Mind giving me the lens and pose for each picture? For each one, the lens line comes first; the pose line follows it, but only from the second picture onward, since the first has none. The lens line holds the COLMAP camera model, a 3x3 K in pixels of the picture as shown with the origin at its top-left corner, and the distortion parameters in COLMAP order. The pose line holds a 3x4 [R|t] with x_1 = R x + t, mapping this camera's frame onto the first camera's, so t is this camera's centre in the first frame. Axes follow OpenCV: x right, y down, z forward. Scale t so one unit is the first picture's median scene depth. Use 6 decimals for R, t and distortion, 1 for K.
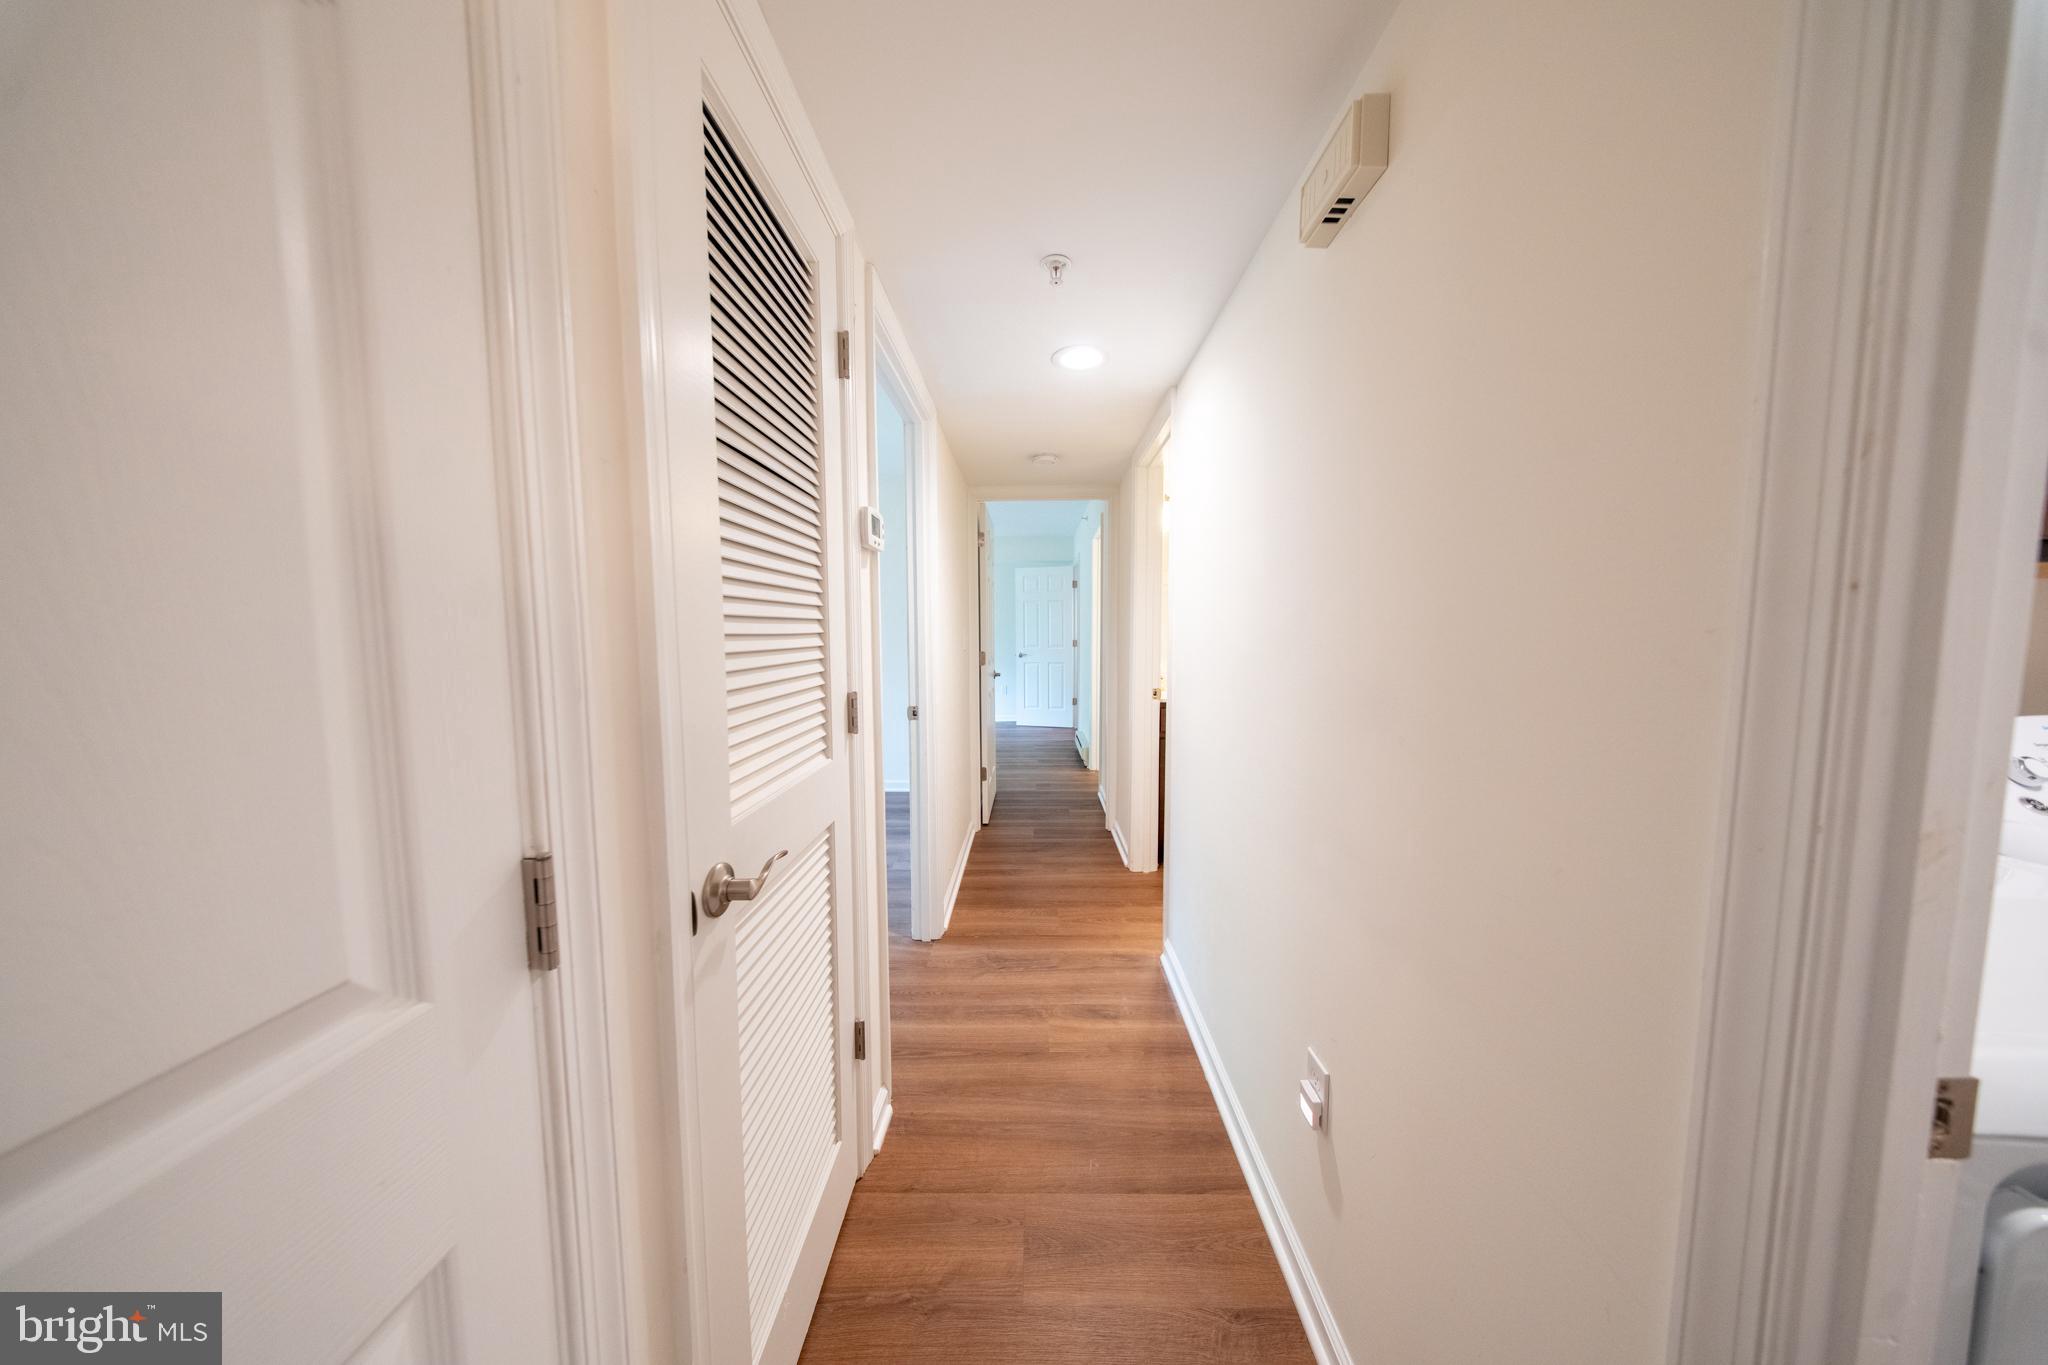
lens RADIAL K [[602.3, 0, 1020.9], [0, 602.3, 672.6], [0, 0, 1]] dist [-0.000725, -0.000154]
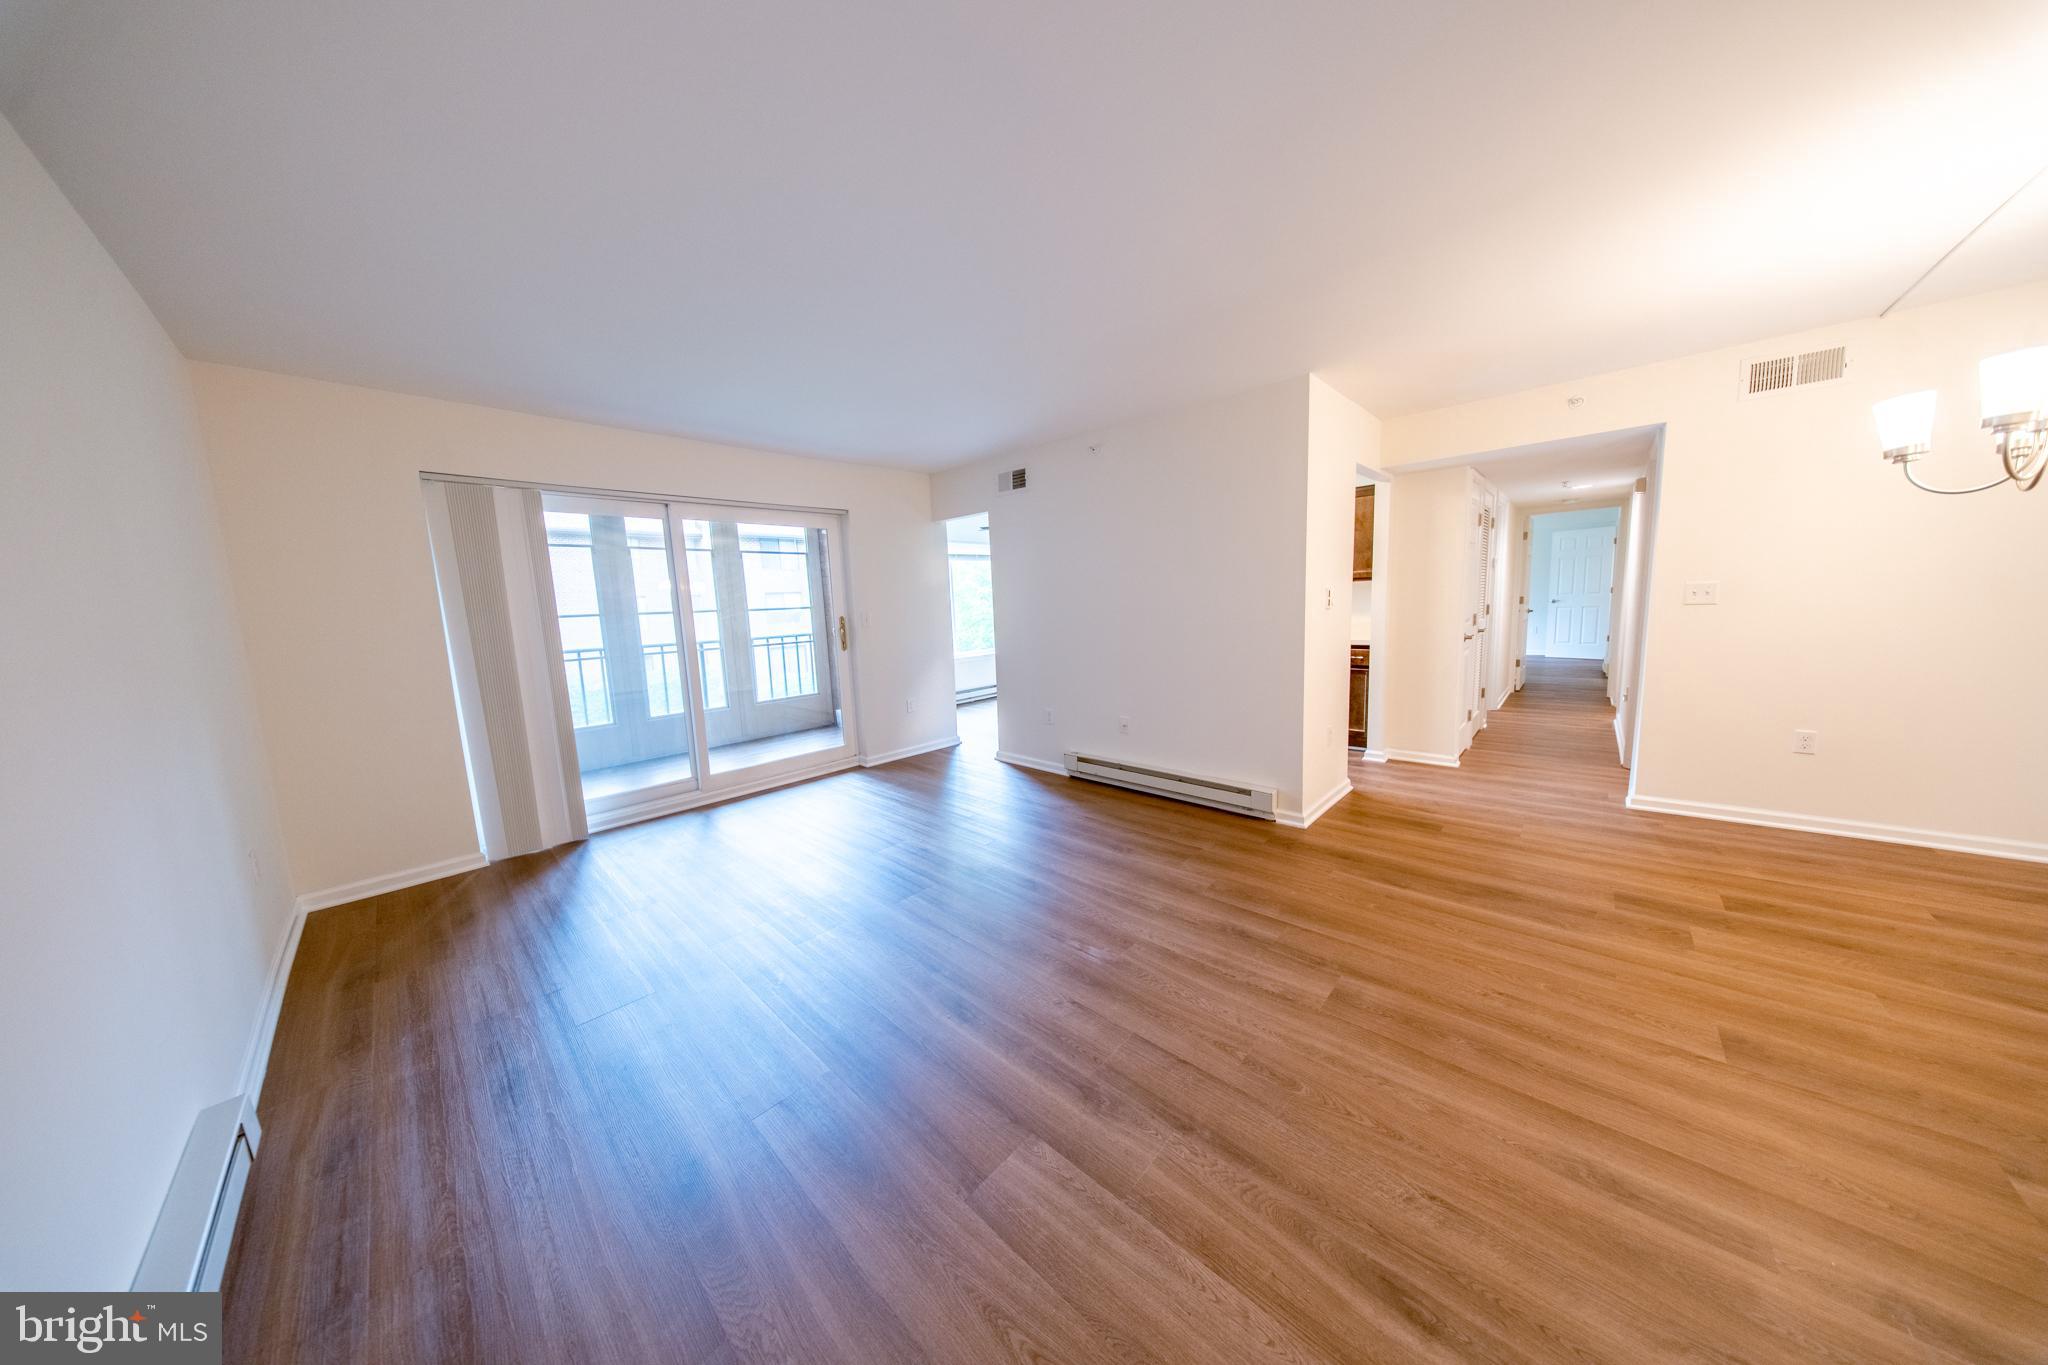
lens RADIAL K [[602.3, 0, 1020.9], [0, 602.3, 672.6], [0, 0, 1]] dist [-0.000725, -0.000154]
pose [[0.743336, 0.047078, -0.667260, 0.019604], [-0.005632, 0.997925, 0.064133, 0.048274], [0.668895, -0.043914, 0.742059, -0.756224]]
